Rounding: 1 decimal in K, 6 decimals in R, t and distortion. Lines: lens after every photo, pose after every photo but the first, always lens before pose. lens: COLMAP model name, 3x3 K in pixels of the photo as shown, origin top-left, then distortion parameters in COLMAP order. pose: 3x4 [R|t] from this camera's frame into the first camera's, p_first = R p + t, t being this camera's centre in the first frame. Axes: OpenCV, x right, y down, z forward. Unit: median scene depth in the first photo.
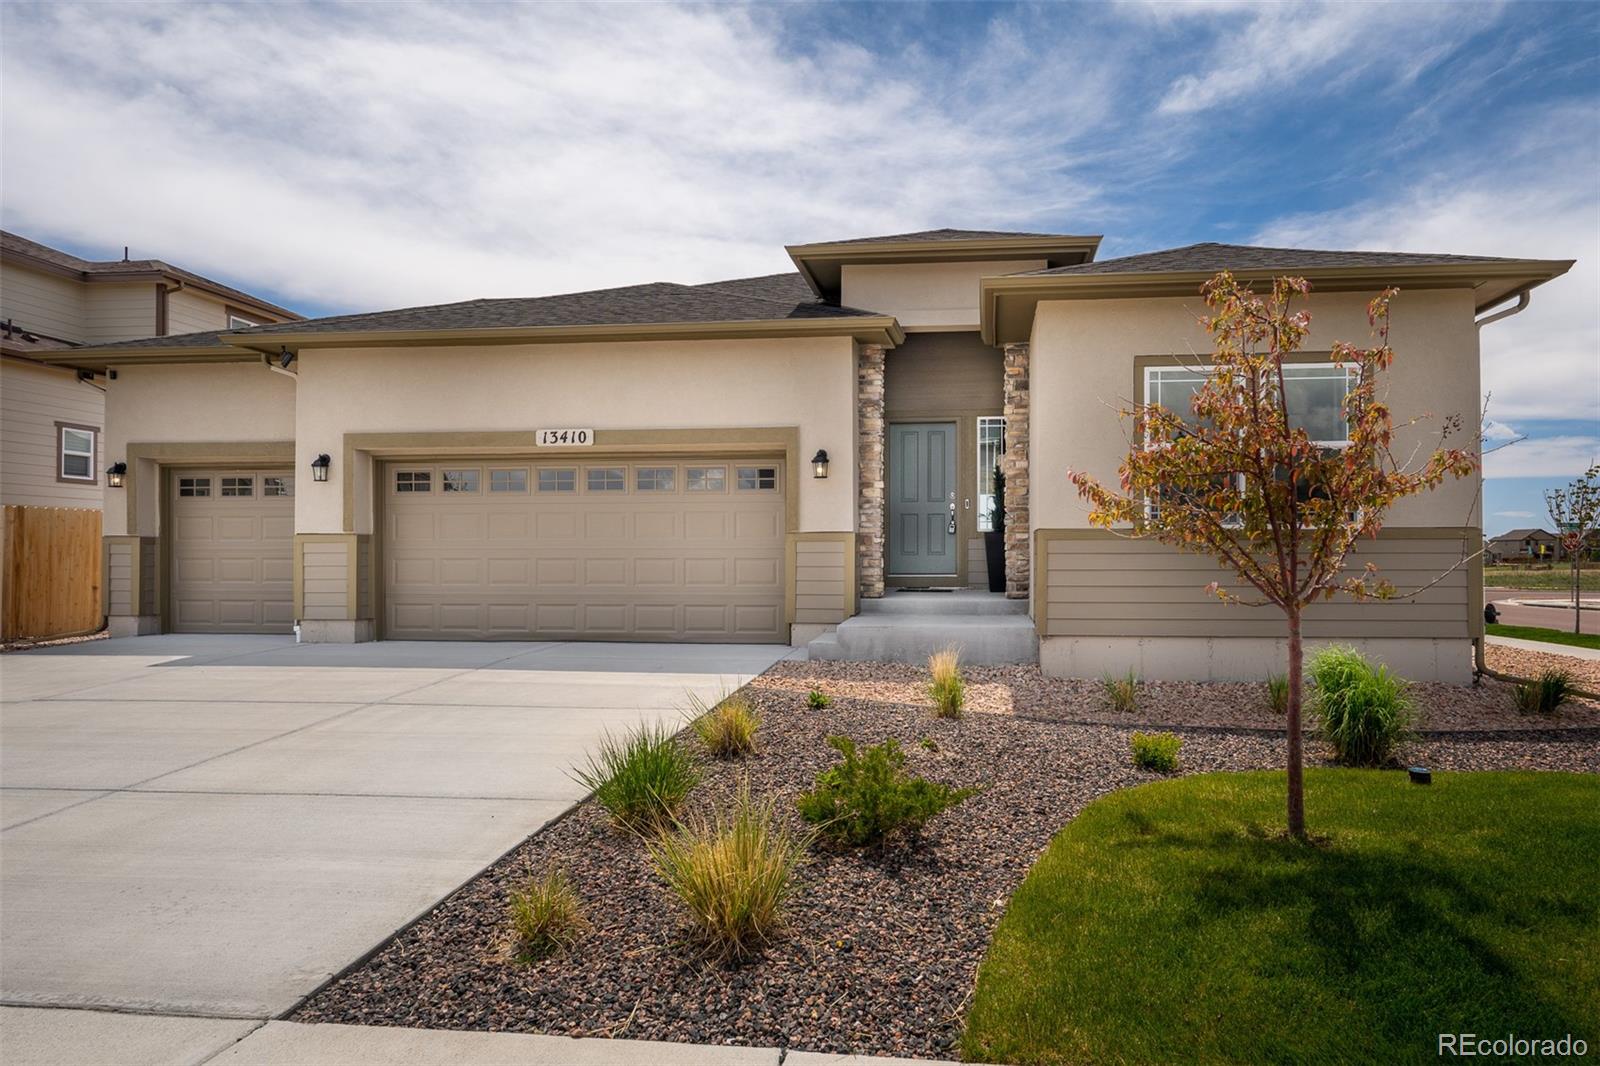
lens RADIAL K [[946.7, 0, 844.3], [0, 946.7, 510.1], [0, 0, 1]] dist [0.004320, 0.000854]
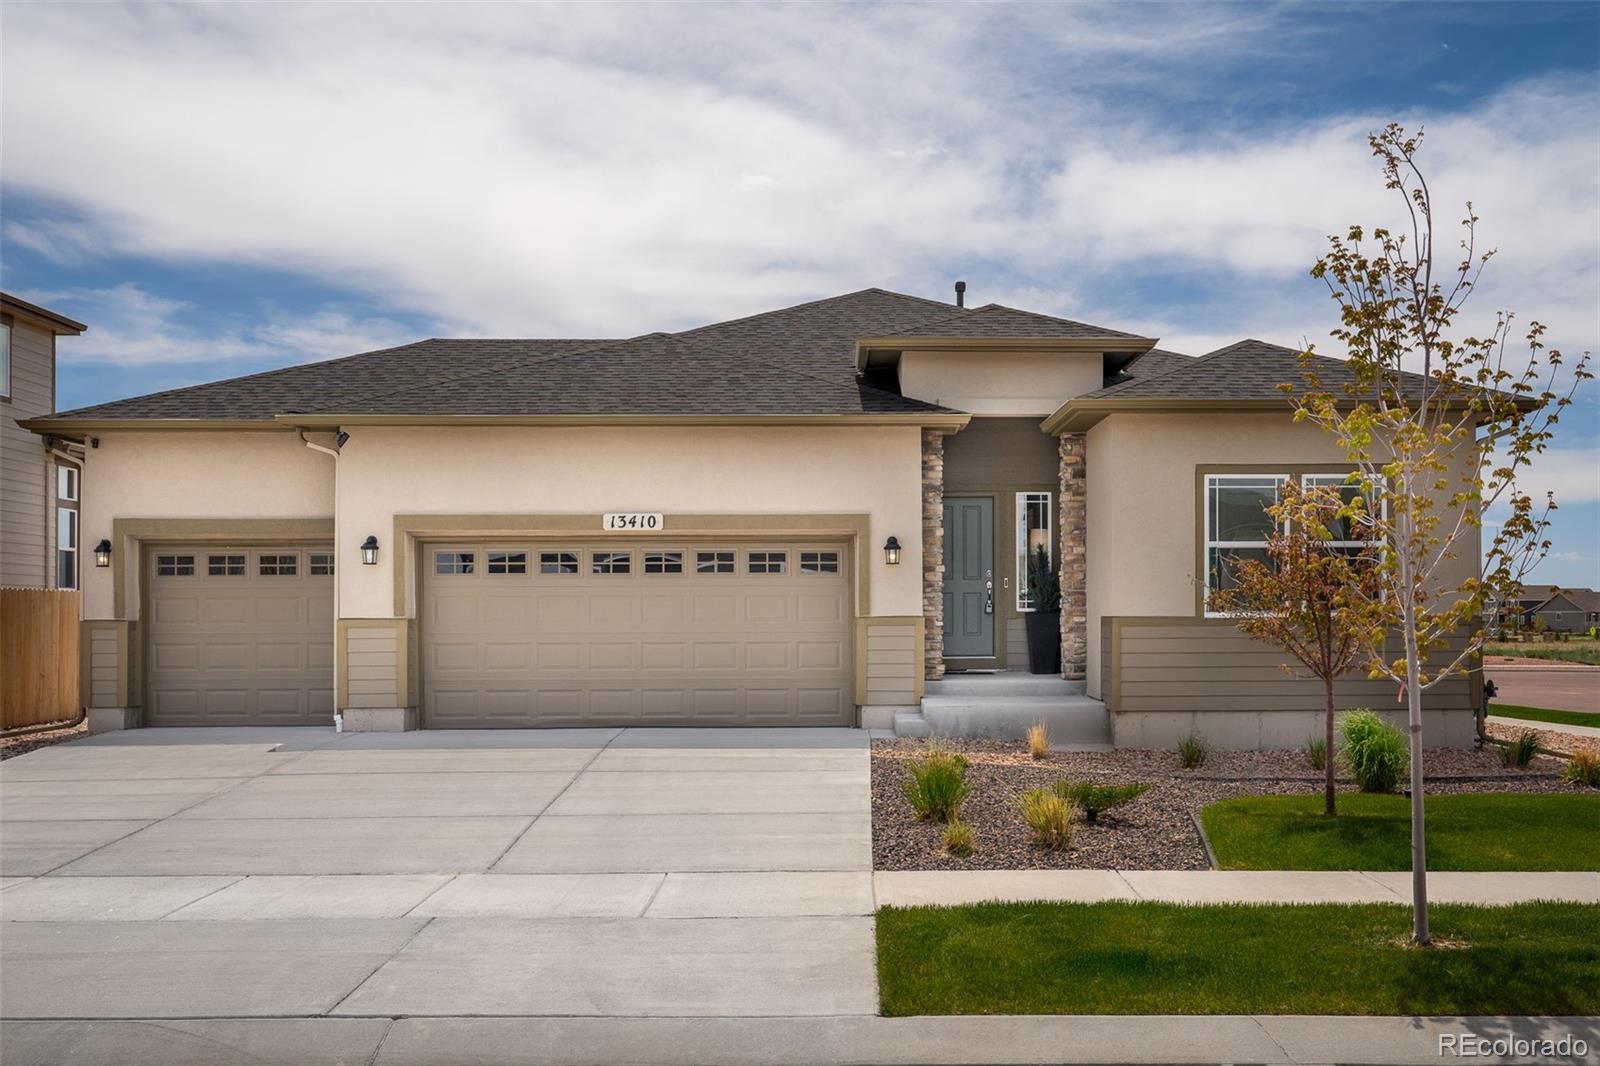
lens RADIAL K [[1601.1, 0, 798.7], [0, 1601.1, 532.9], [0, 0, 1]] dist [0.026096, 0.000000]
pose [[0.992440, 0.003072, 0.122689, -0.328252], [-0.002388, 0.999981, -0.005717, -0.055559], [-0.122704, 0.005381, 0.992429, -0.694248]]
